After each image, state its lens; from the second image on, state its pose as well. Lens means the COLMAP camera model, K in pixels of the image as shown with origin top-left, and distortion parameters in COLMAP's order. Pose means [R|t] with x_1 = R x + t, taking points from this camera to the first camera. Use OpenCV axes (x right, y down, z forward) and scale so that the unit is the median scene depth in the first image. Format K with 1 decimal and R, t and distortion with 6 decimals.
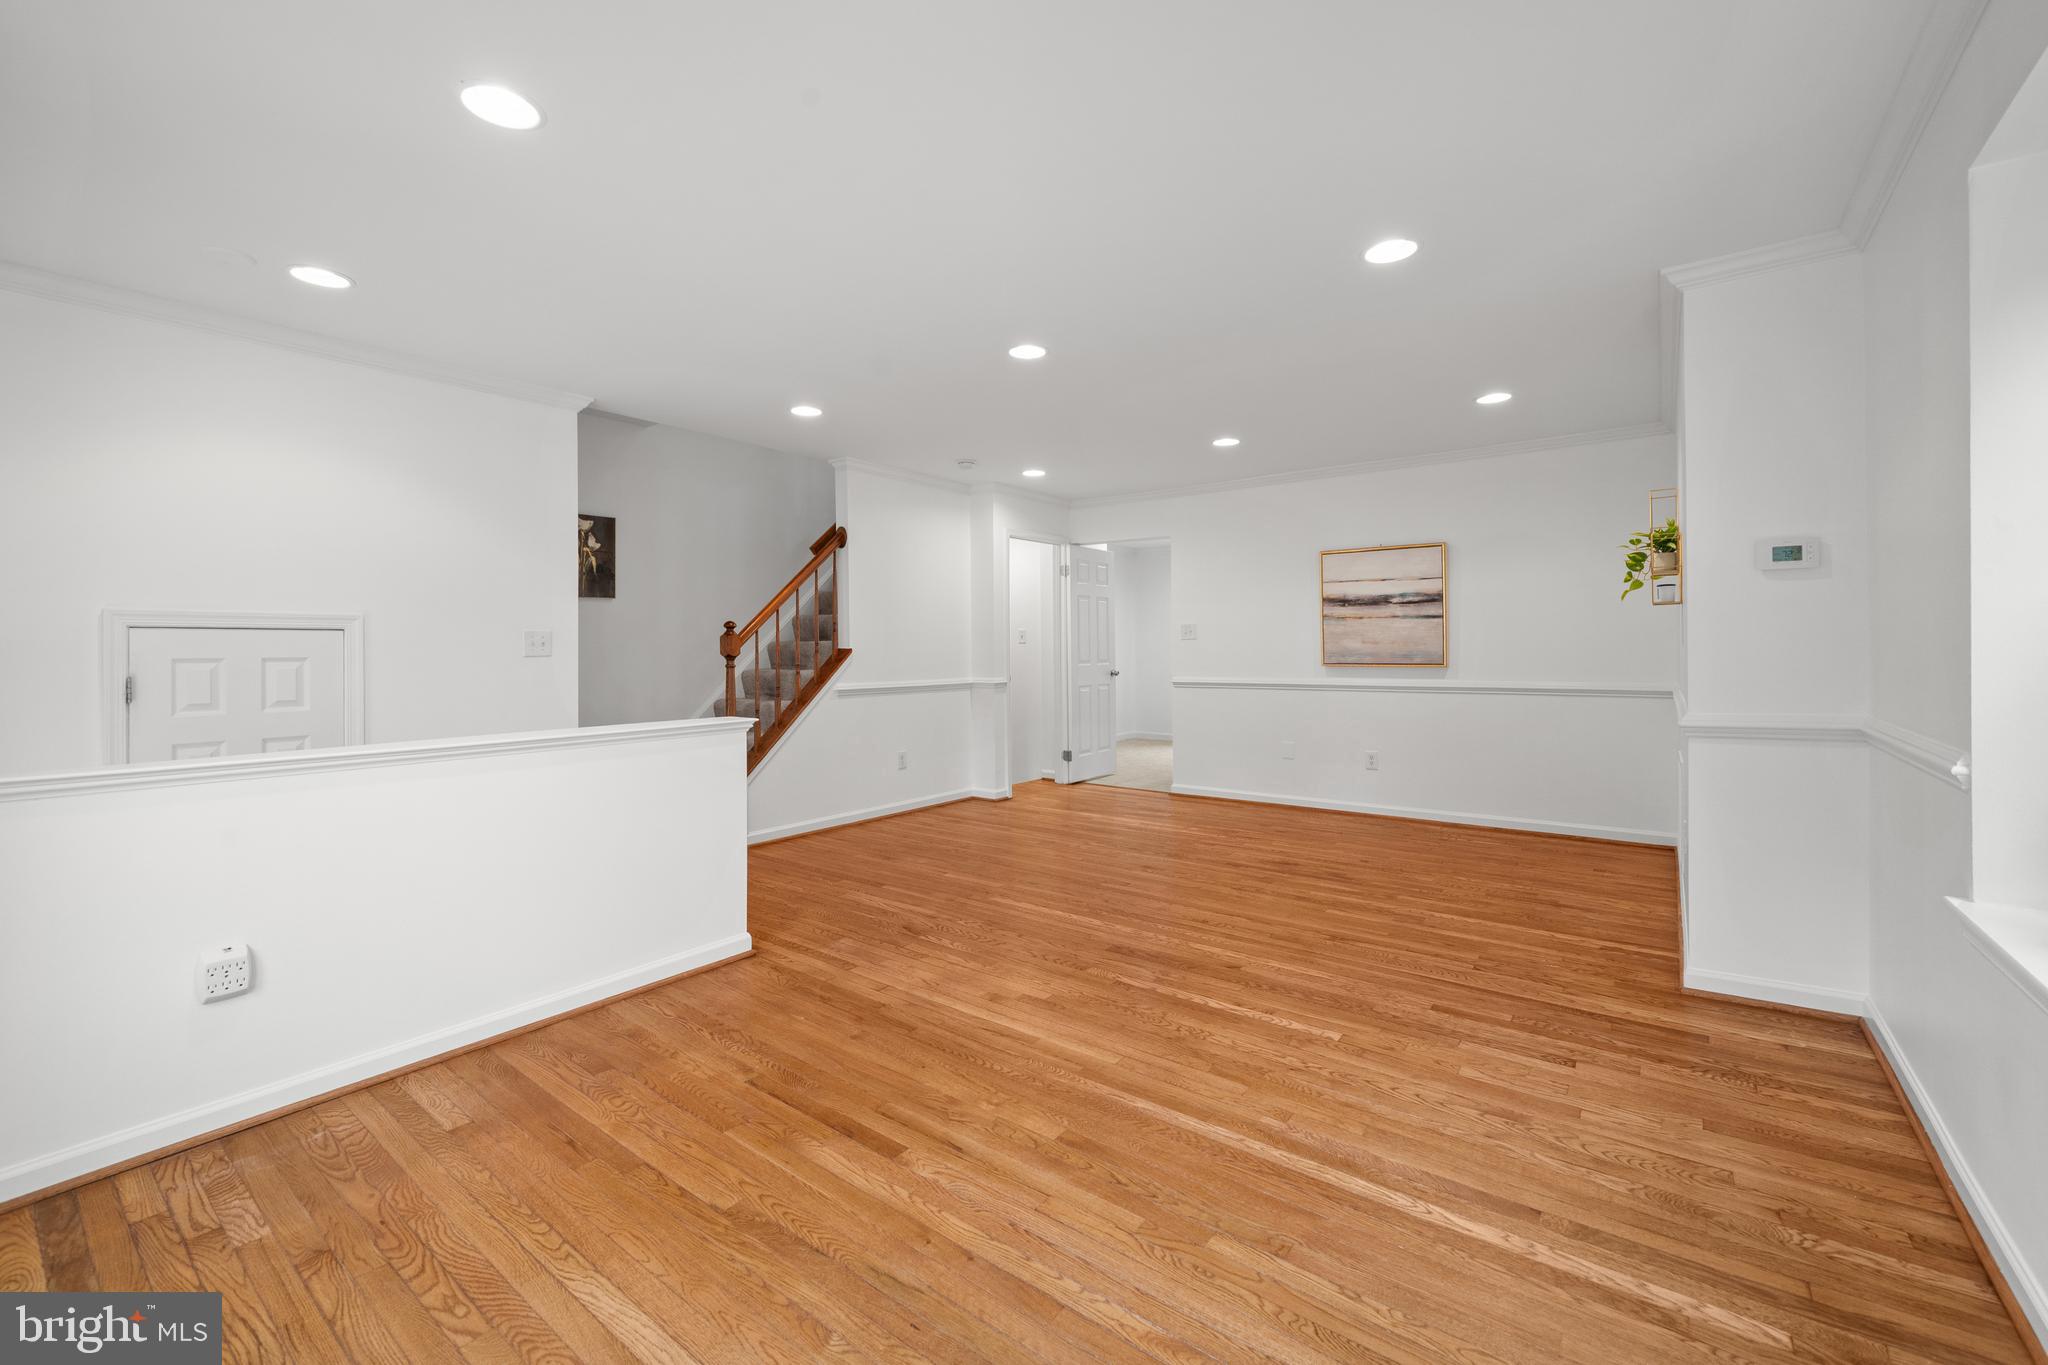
lens RADIAL K [[838.2, 0, 1021.9], [0, 838.2, 667.5], [0, 0, 1]] dist [-0.000049, 0.000223]
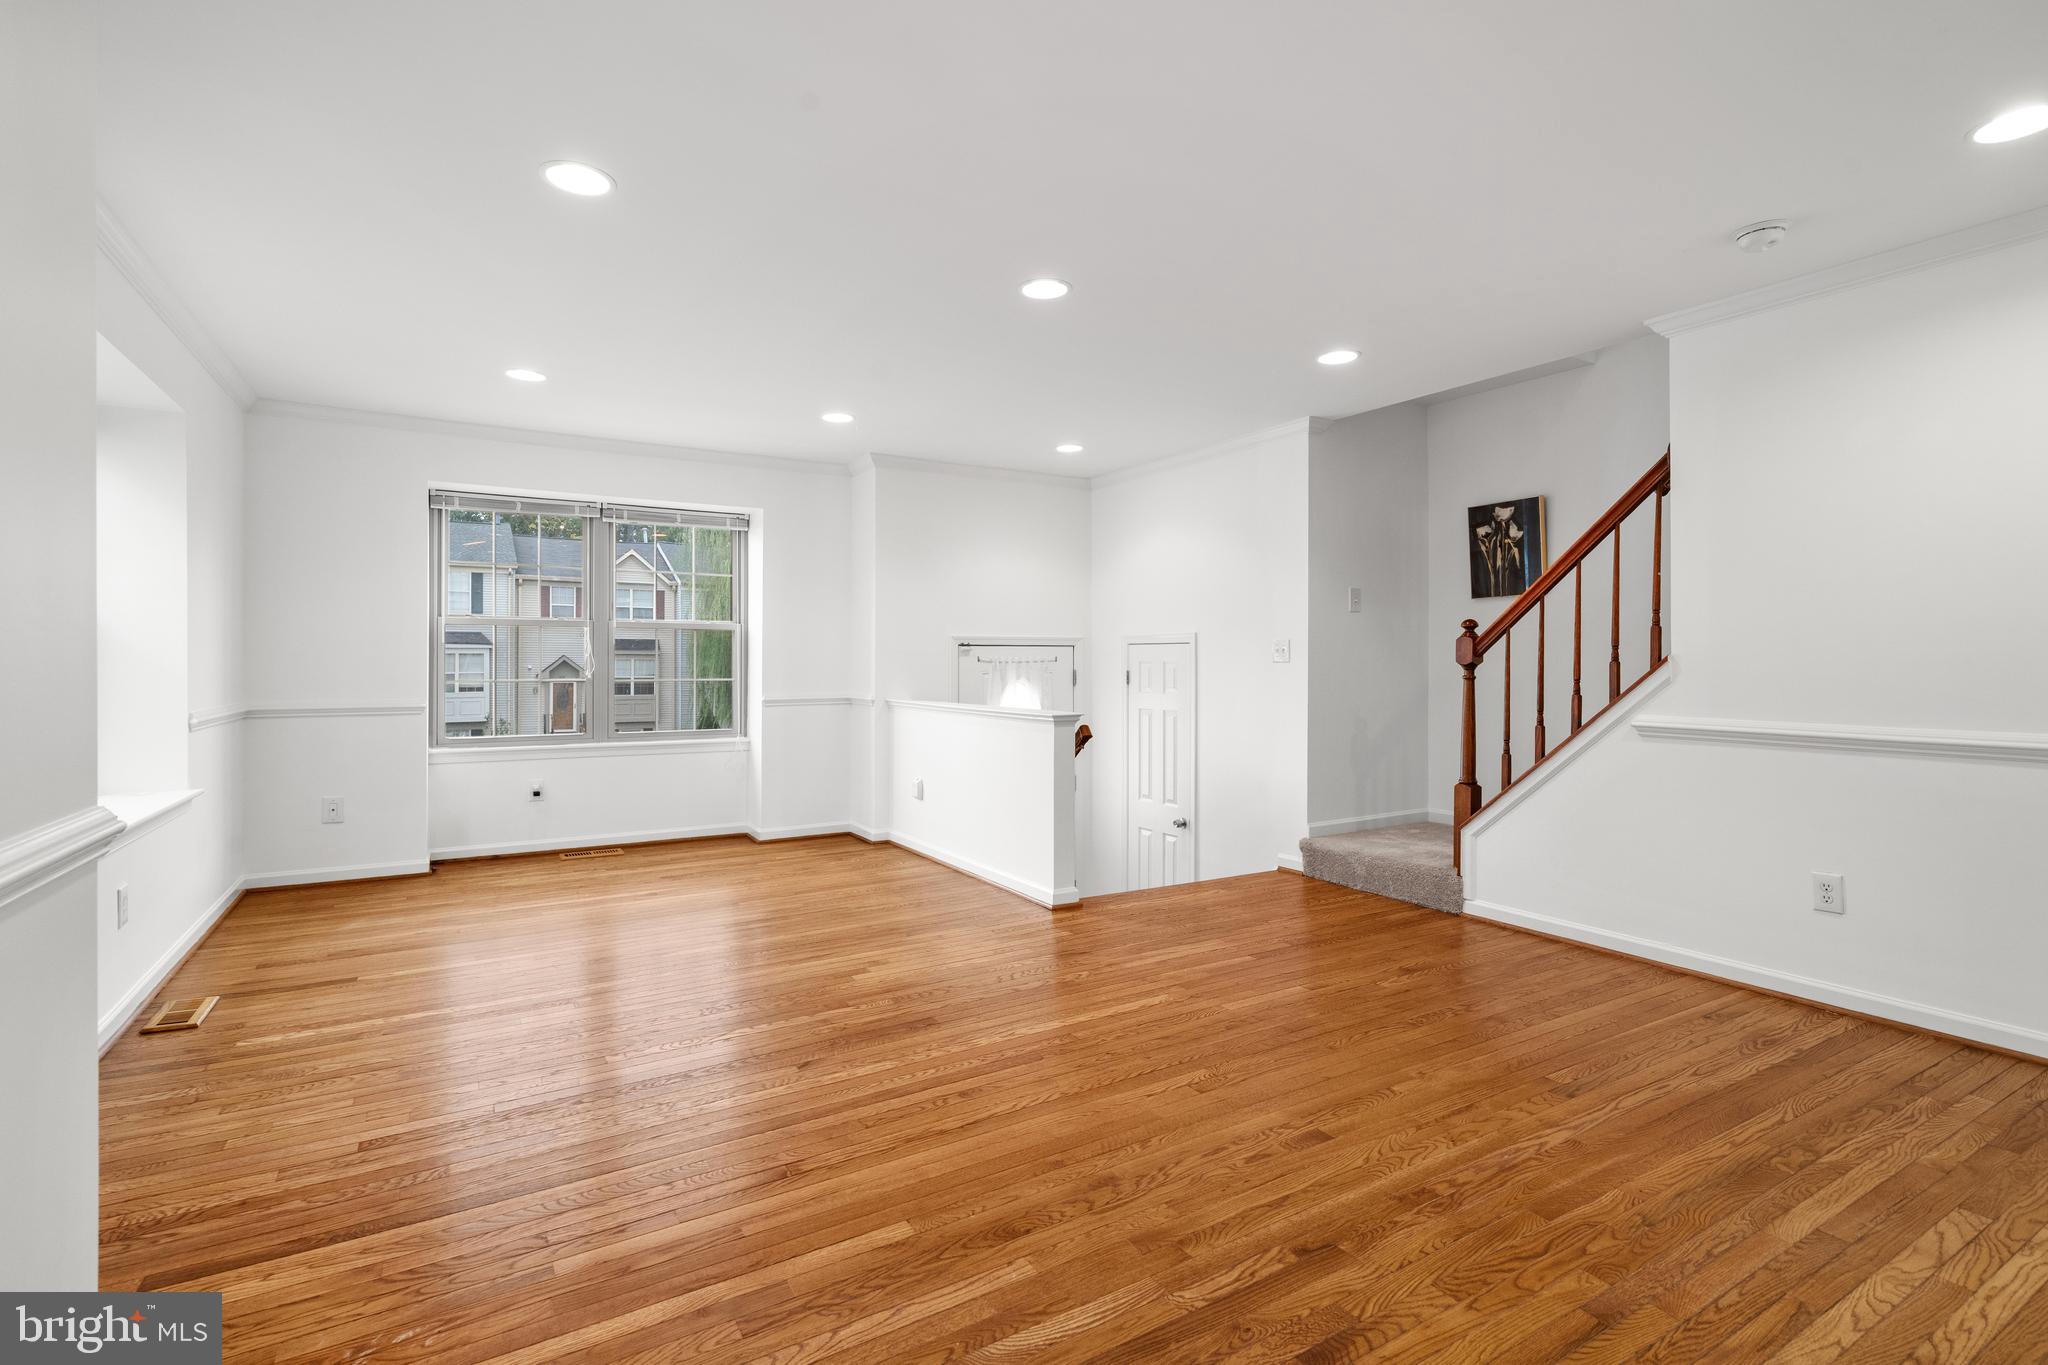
lens RADIAL K [[953.7, 0, 1020.6], [0, 953.7, 670.9], [0, 0, 1]] dist [0.017028, 0.000161]
pose [[-0.373558, 0.014951, -0.927486, 0.634625], [-0.015075, 0.999640, 0.022185, -0.021476], [0.927484, 0.022270, -0.373199, 0.957557]]
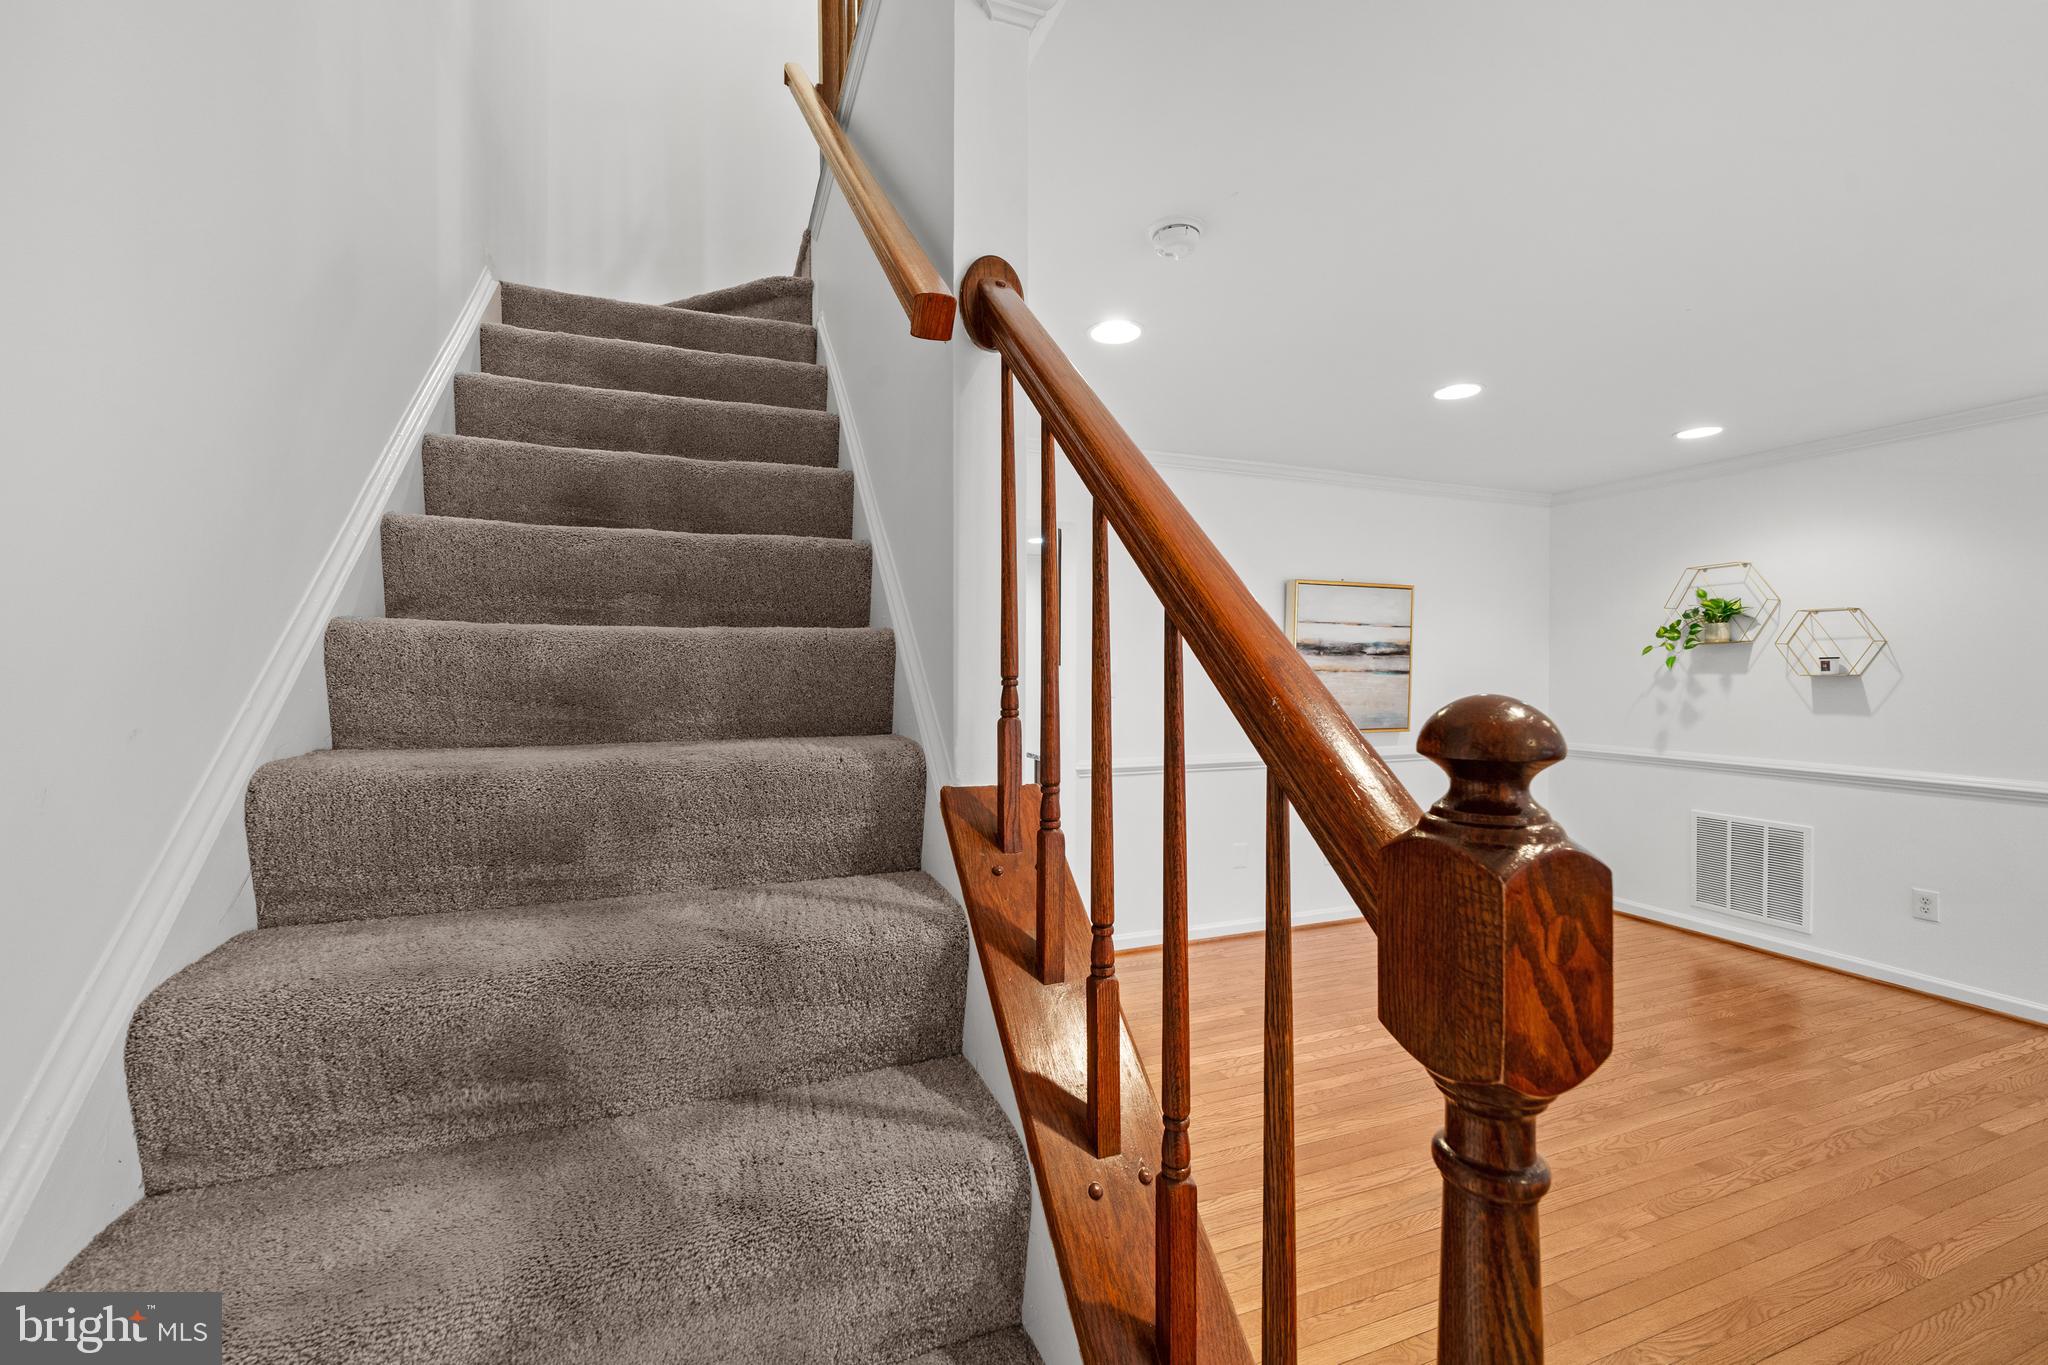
lens RADIAL K [[838.2, 0, 1024.2], [0, 838.2, 672.7], [0, 0, 1]] dist [-0.000049, 0.000223]
pose [[0.521638, 0.000257, 0.853167, -0.484372], [0.009022, 0.999942, -0.005817, -0.066982], [-0.853119, 0.010731, 0.521606, 1.008448]]
